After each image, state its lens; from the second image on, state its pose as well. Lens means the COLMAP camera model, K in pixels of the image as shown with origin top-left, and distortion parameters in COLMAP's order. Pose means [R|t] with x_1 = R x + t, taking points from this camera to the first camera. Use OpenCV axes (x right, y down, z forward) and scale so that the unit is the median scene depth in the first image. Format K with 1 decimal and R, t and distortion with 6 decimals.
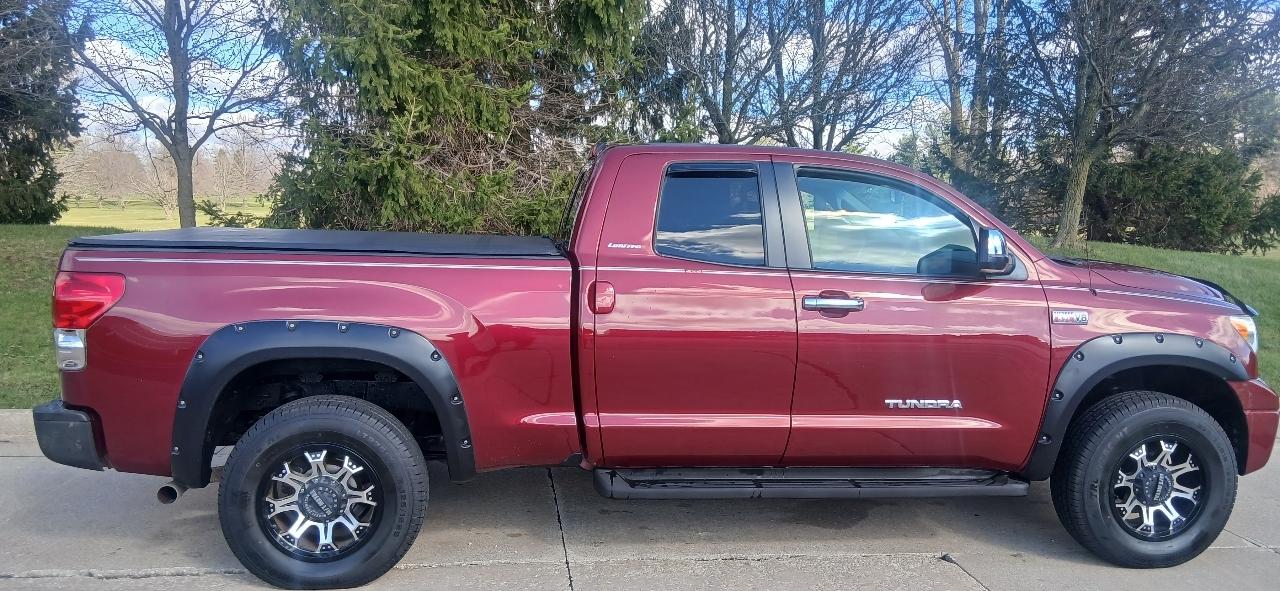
lens RADIAL K [[959.5, 0, 646.4], [0, 959.5, 293.3], [0, 0, 1]] dist [0.112487, -0.193221]
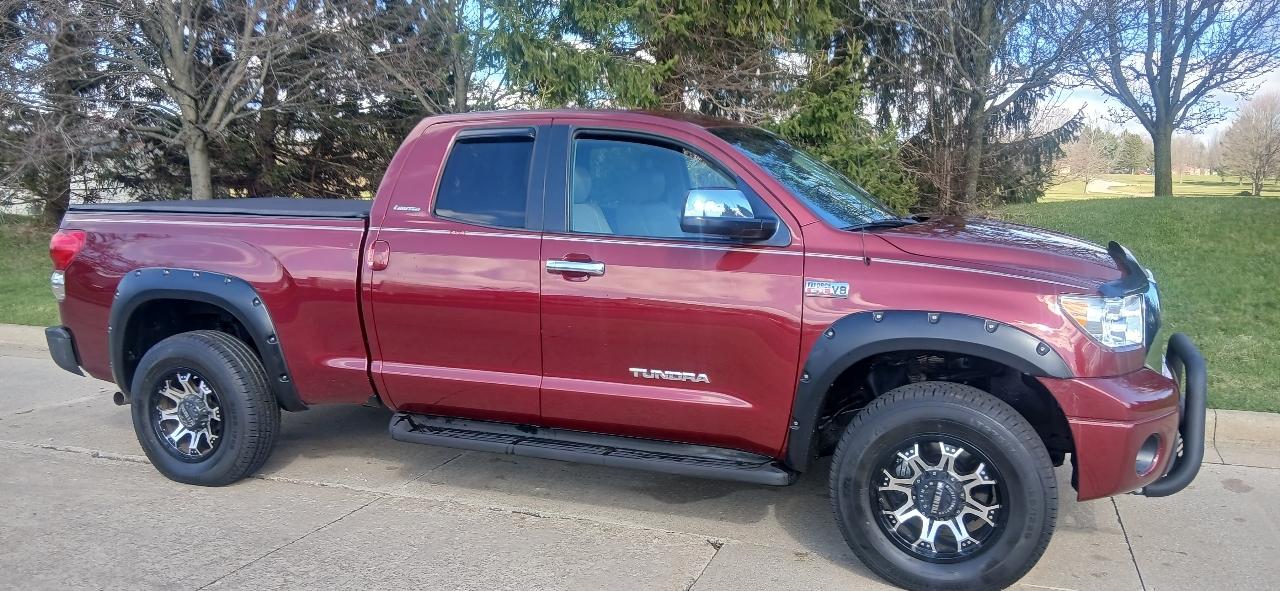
lens RADIAL K [[965.1, 0, 651.0], [0, 965.1, 295.2], [0, 0, 1]] dist [0.114553, -0.196461]
pose [[0.882198, 0.036881, -0.469432, 0.714071], [-0.025206, 0.999197, 0.031133, 0.007153], [0.470203, -0.015633, 0.882420, 0.159807]]
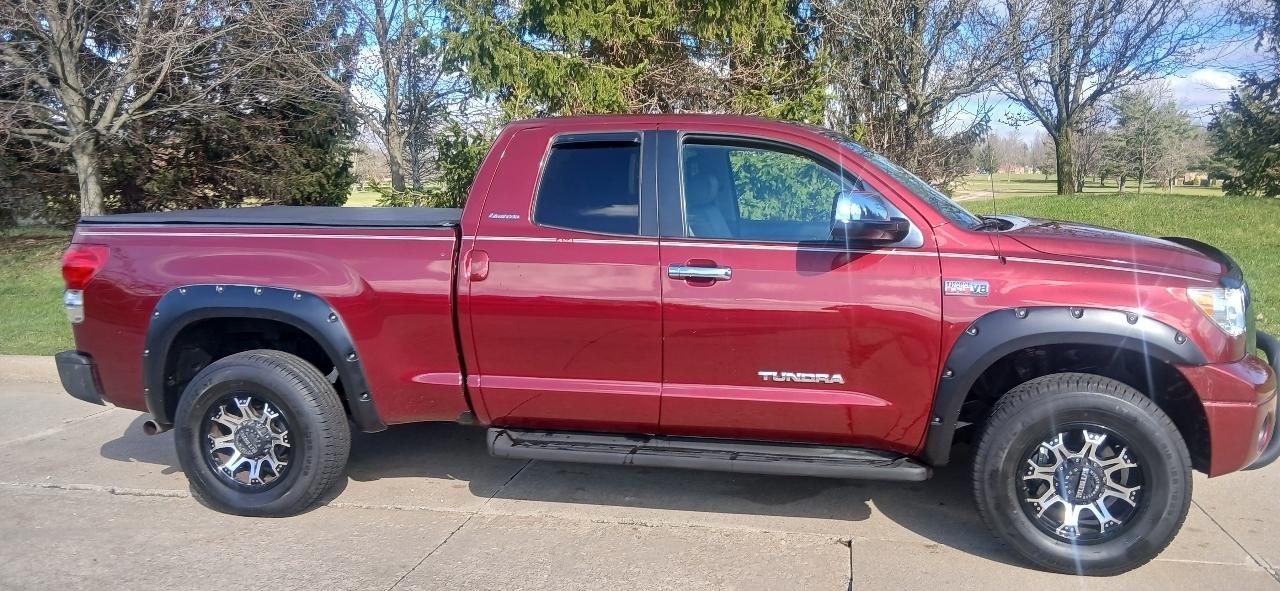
lens RADIAL K [[971.1, 0, 639.3], [0, 971.1, 291.7], [0, 0, 1]] dist [0.118149, -0.211221]
pose [[0.946377, 0.008852, -0.322943, 0.446829], [-0.001547, 0.999737, 0.022869, 0.008042], [0.323061, -0.021143, 0.946142, 0.040525]]
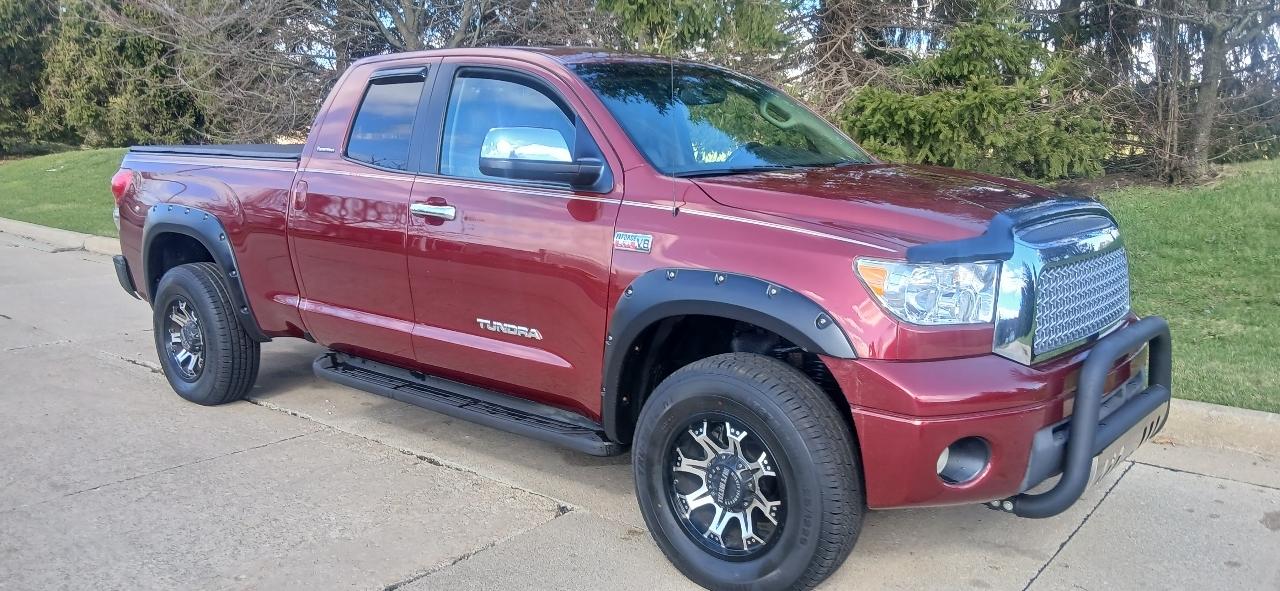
lens RADIAL K [[975.3, 0, 643.9], [0, 975.3, 294.9], [0, 0, 1]] dist [0.119787, -0.200679]
pose [[0.683118, 0.099409, -0.723511, 1.025371], [-0.052963, 0.994827, 0.086681, -0.001353], [0.728385, -0.020894, 0.684849, 0.476225]]
